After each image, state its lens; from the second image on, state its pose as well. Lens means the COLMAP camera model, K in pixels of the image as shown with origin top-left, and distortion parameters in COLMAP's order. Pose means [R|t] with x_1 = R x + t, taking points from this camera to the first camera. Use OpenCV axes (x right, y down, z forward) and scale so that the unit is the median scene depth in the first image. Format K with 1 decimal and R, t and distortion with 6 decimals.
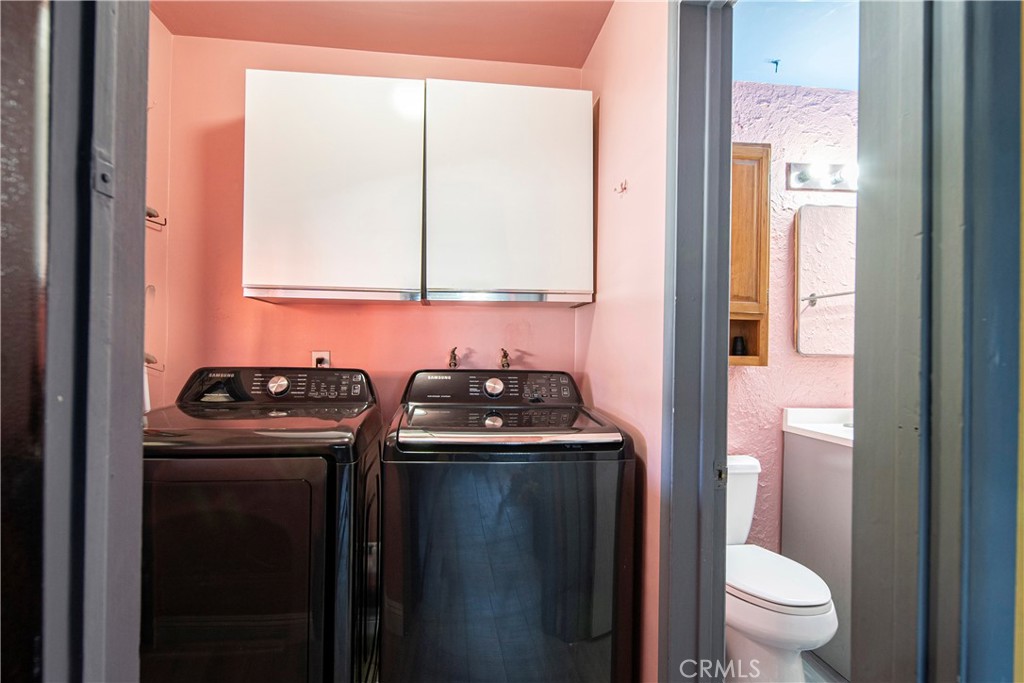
lens RADIAL K [[554.6, 0, 512.2], [0, 554.6, 344.8], [0, 0, 1]] dist [0.015637, -0.000724]
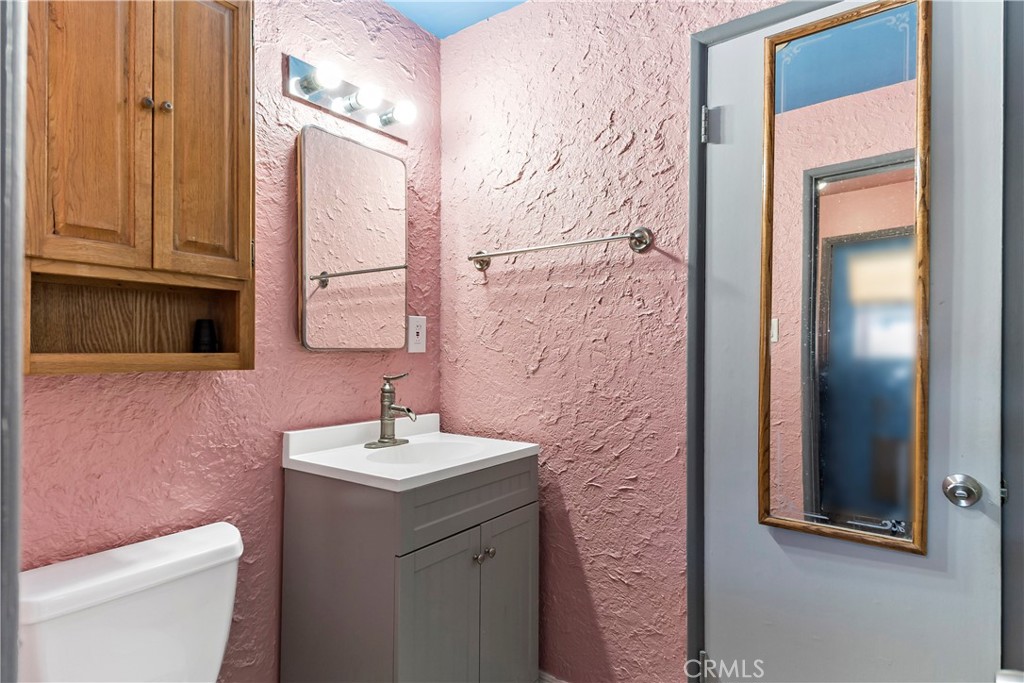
lens RADIAL K [[554.6, 0, 512.2], [0, 554.6, 344.8], [0, 0, 1]] dist [0.015637, -0.000724]
pose [[0.682248, -0.010161, 0.731050, 0.197595], [0.006763, 0.999948, 0.007588, 0.008849], [-0.731090, -0.000233, 0.682281, 0.364303]]
